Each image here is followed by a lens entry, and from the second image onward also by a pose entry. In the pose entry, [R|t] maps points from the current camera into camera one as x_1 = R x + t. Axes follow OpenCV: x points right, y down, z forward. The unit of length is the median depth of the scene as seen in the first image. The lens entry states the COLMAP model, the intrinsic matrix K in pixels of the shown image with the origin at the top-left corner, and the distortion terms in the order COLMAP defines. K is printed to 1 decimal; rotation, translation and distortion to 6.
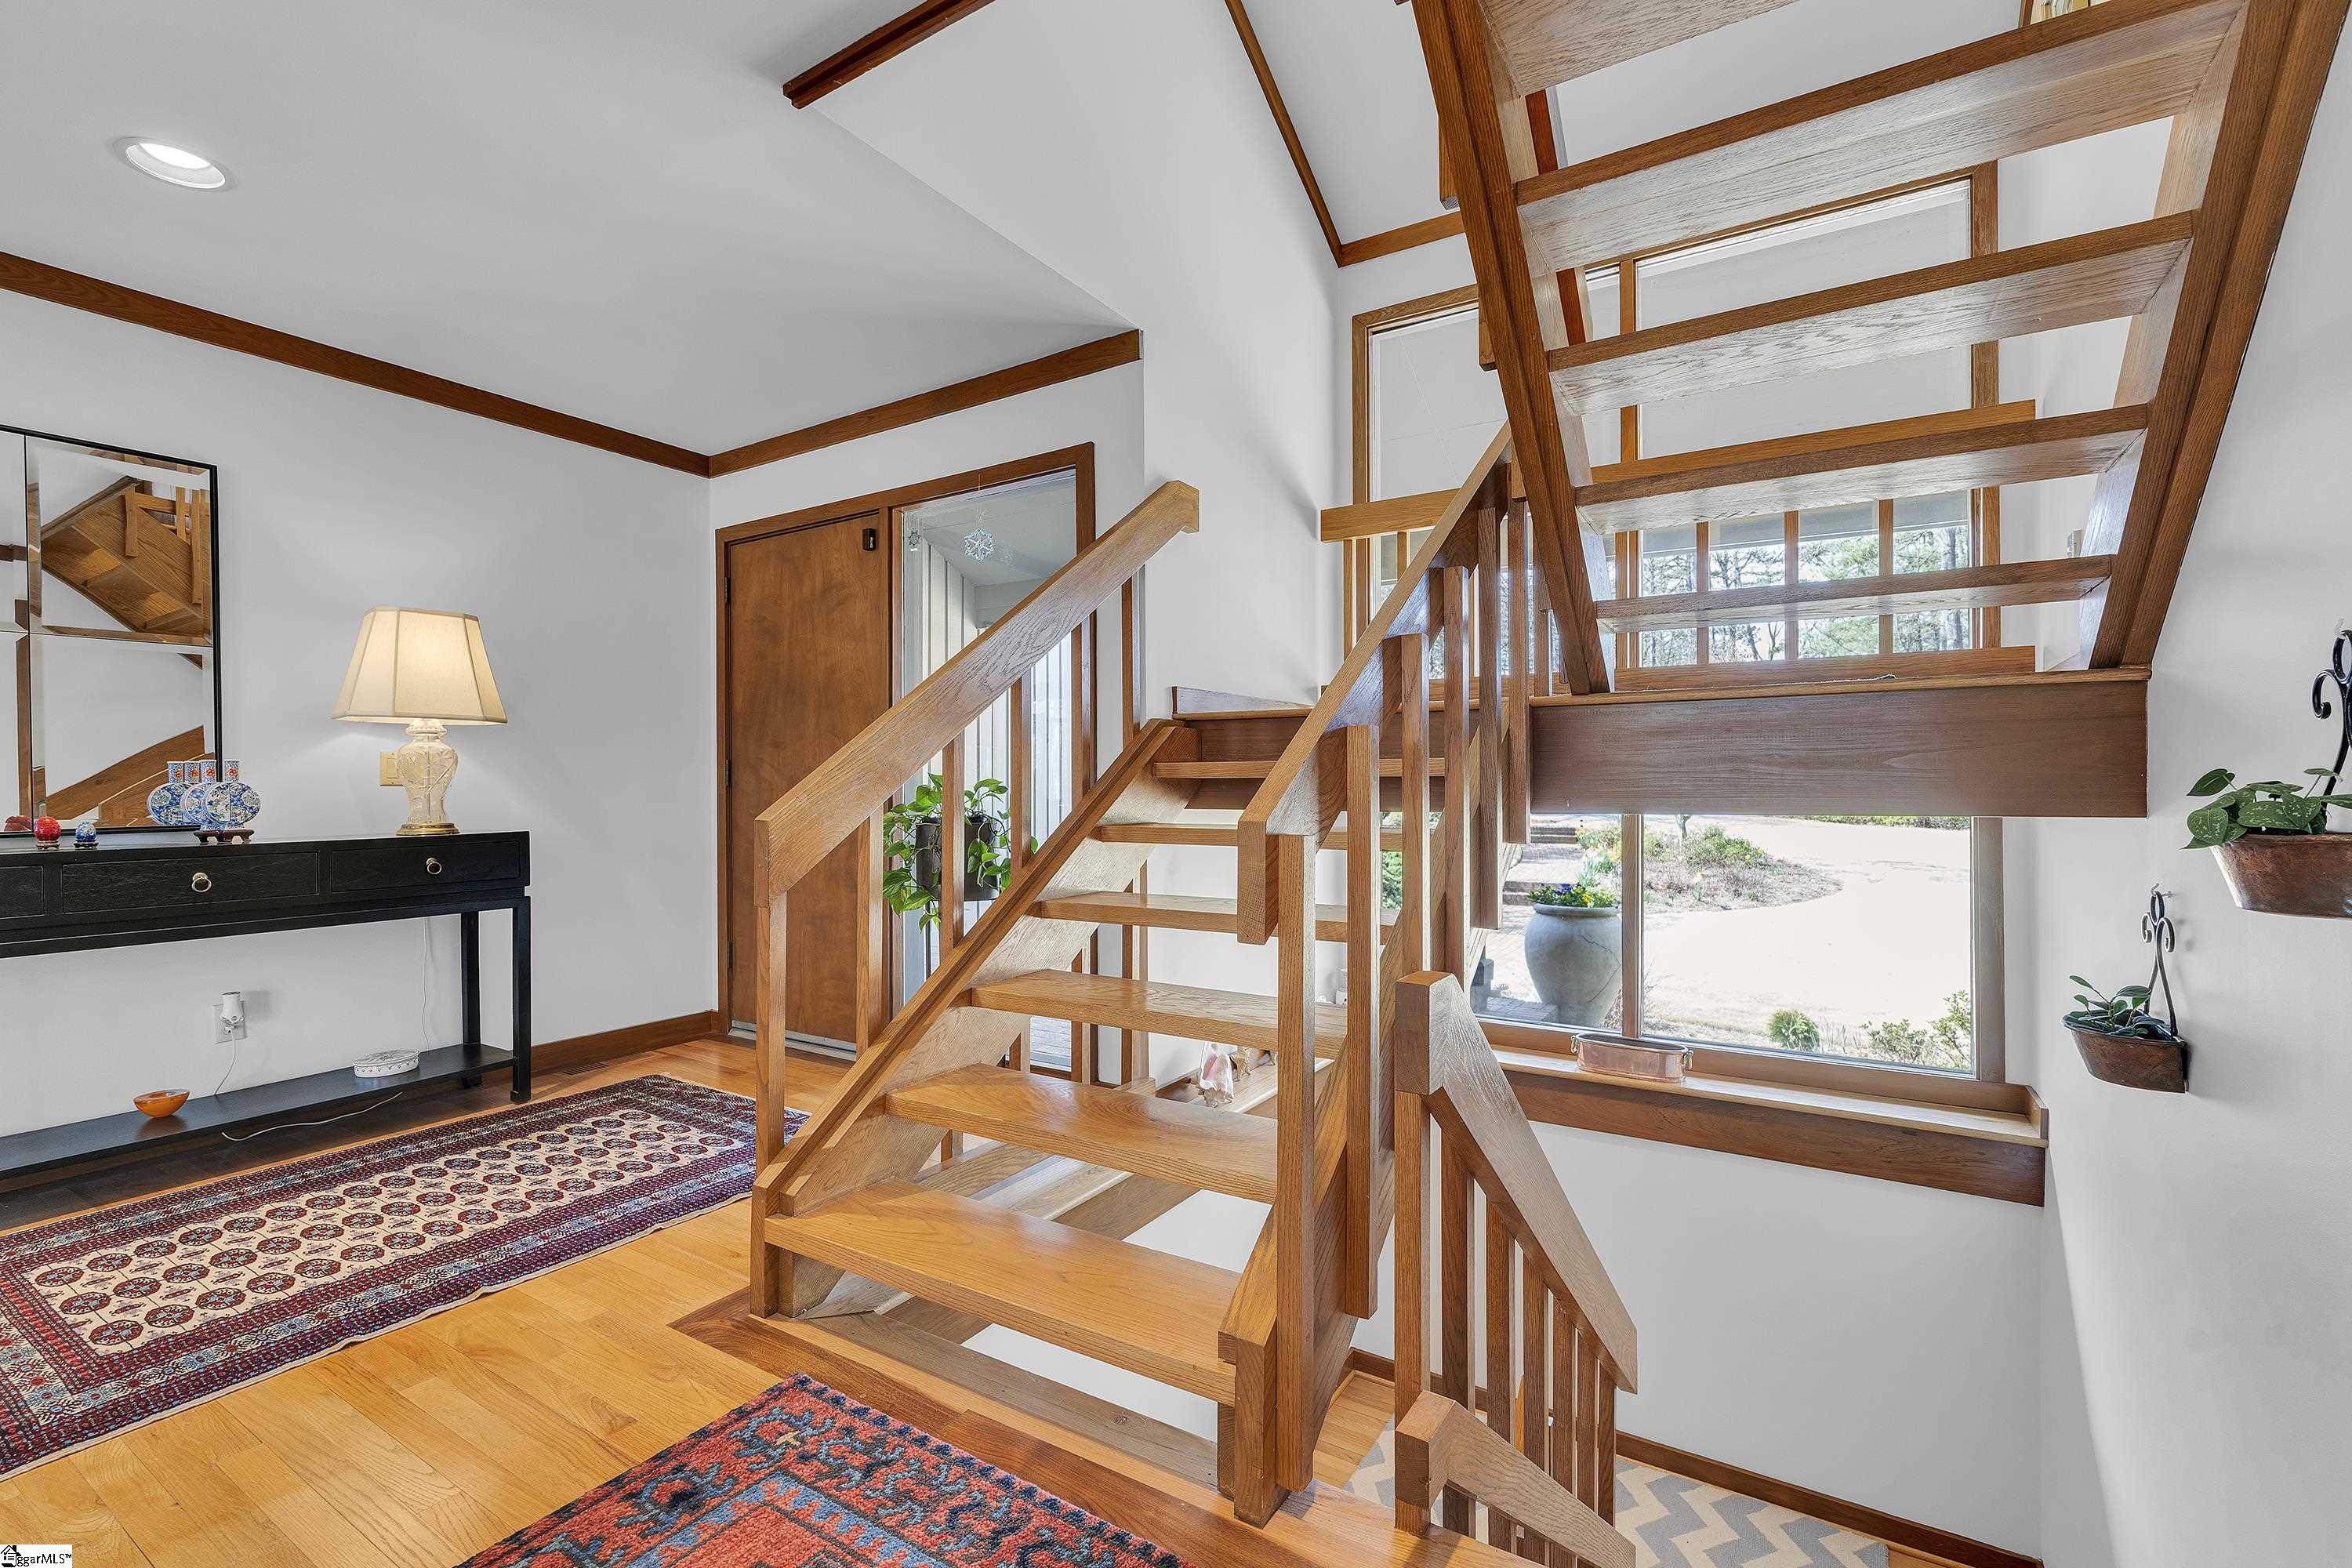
lens RADIAL K [[1026.3, 0, 1188.1], [0, 1026.3, 767.6], [0, 0, 1]] dist [-0.007100, 0.001250]
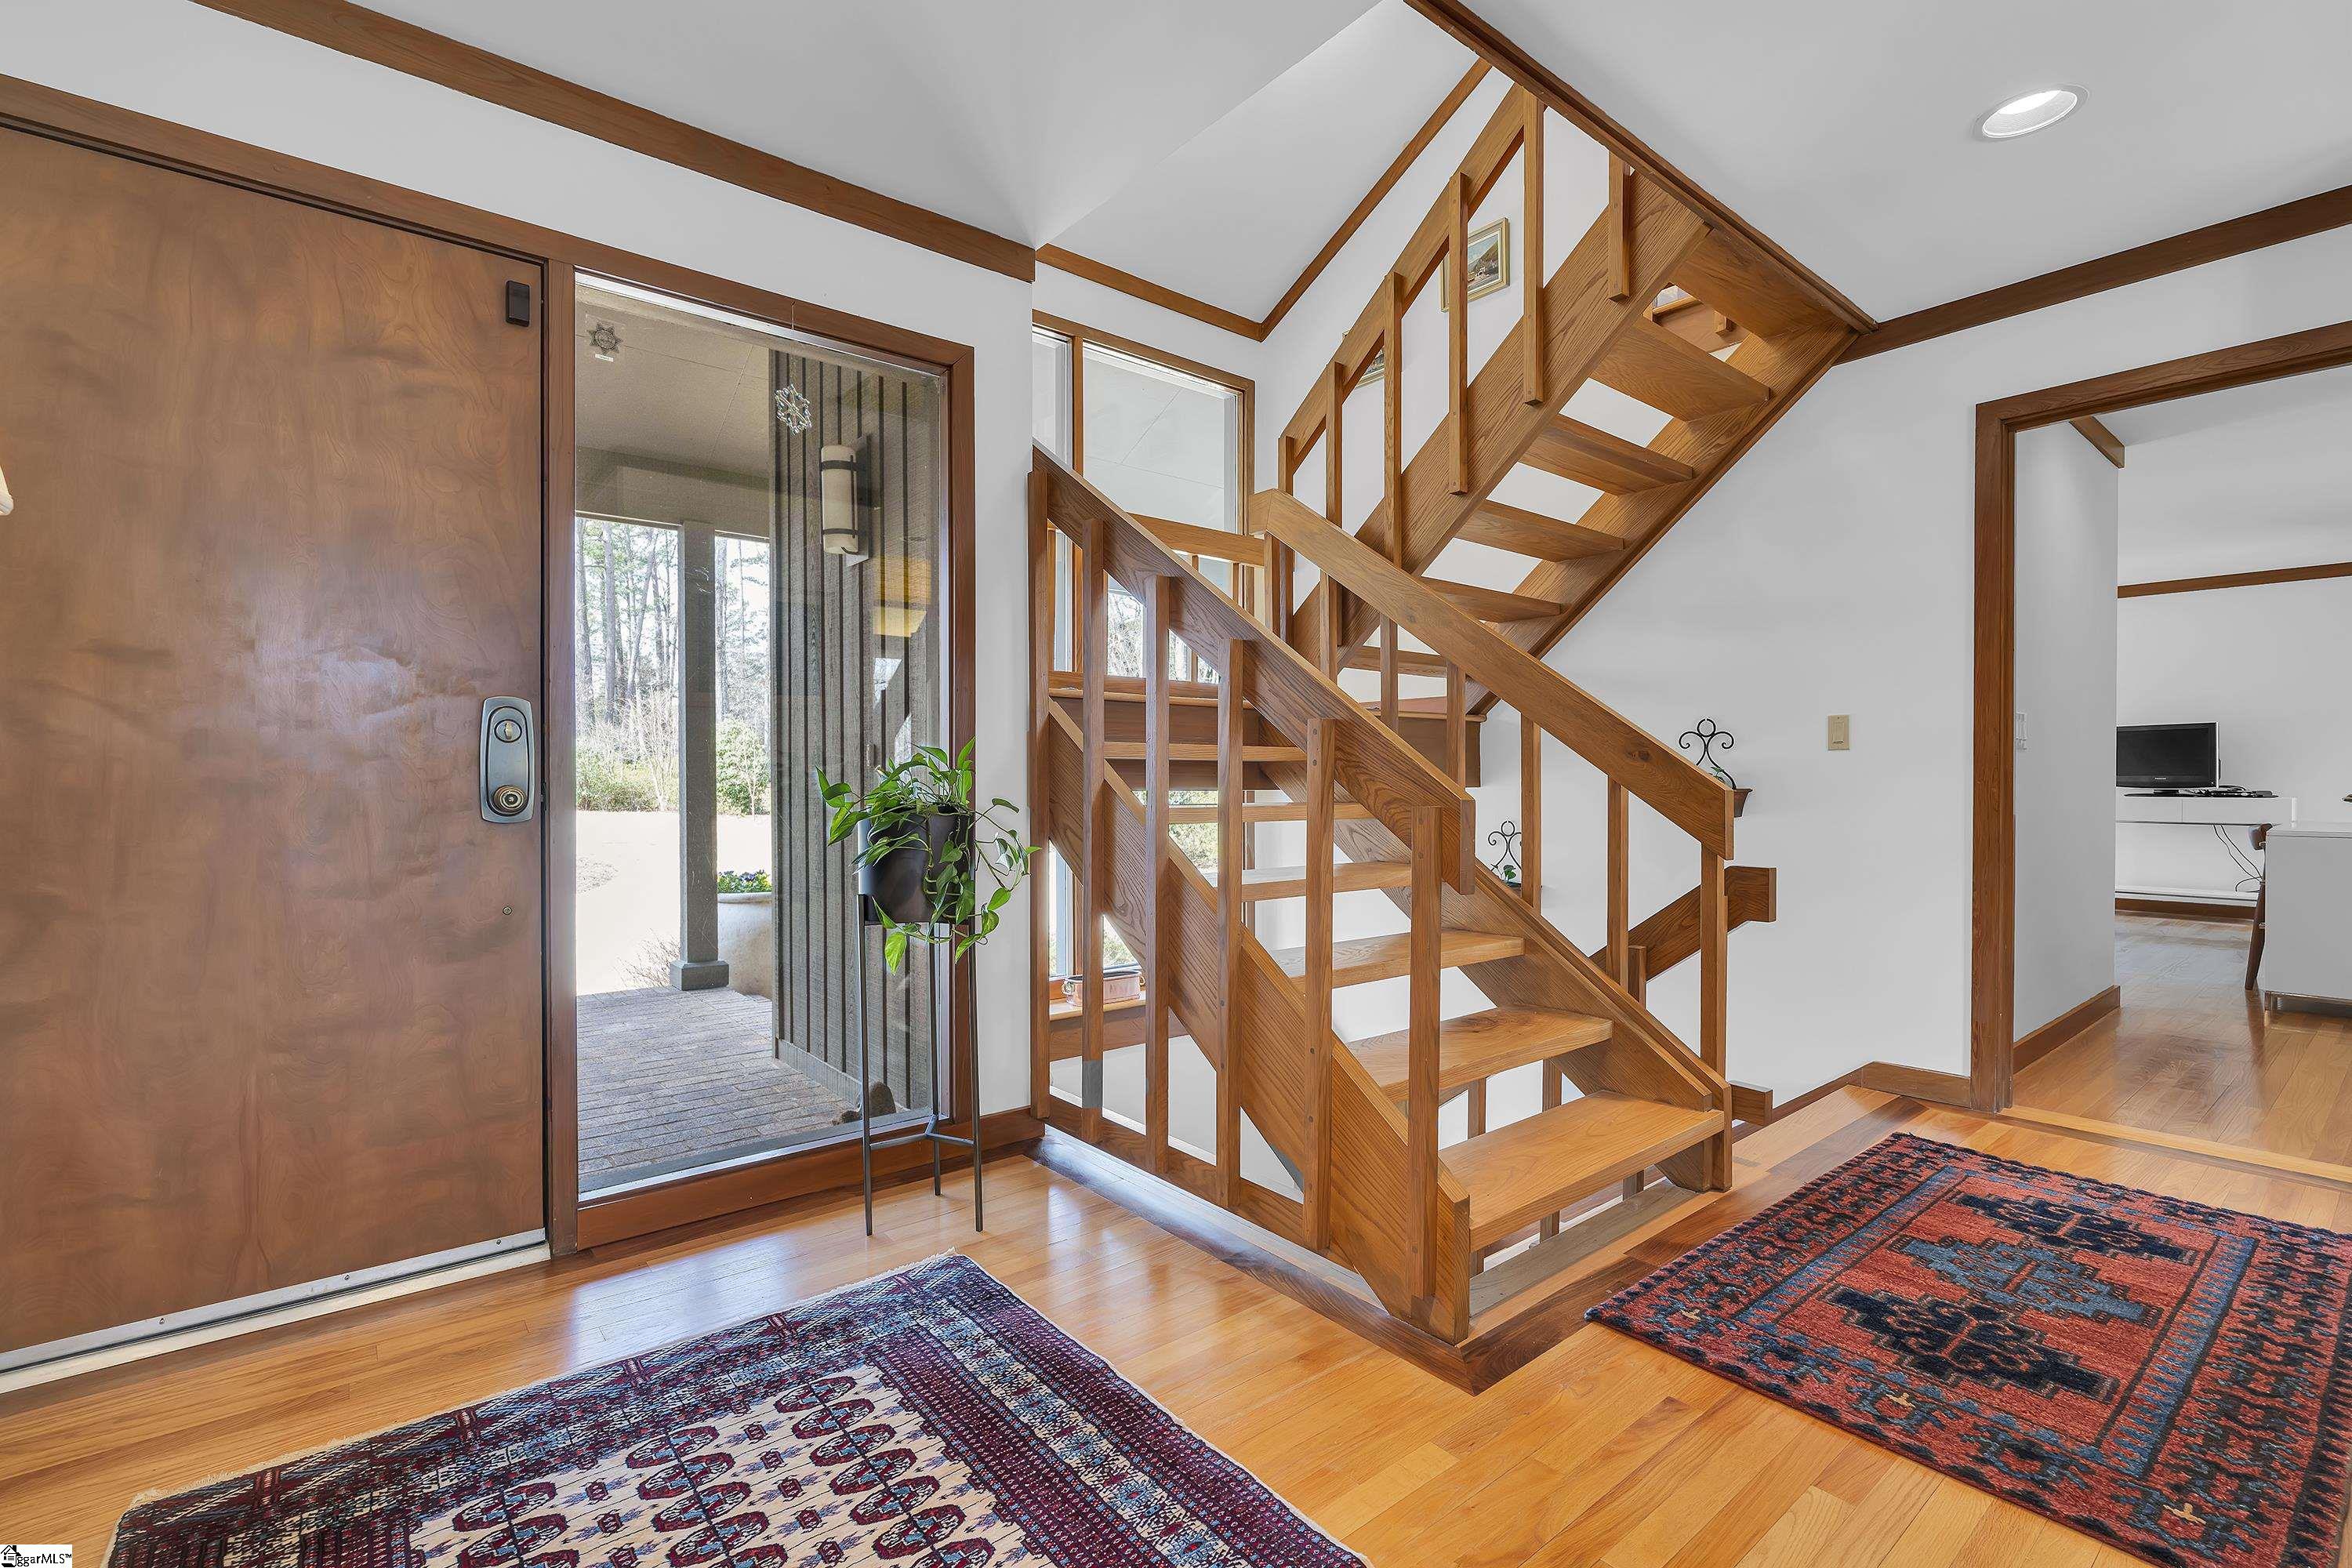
lens RADIAL K [[1026.3, 0, 1184.4], [0, 1026.3, 789.8], [0, 0, 1]] dist [-0.007100, 0.001250]
pose [[0.335947, -0.002176, 0.941878, -0.845351], [-0.016412, 0.999832, 0.008164, 0.027725], [-0.941738, -0.018201, 0.335855, 0.583123]]
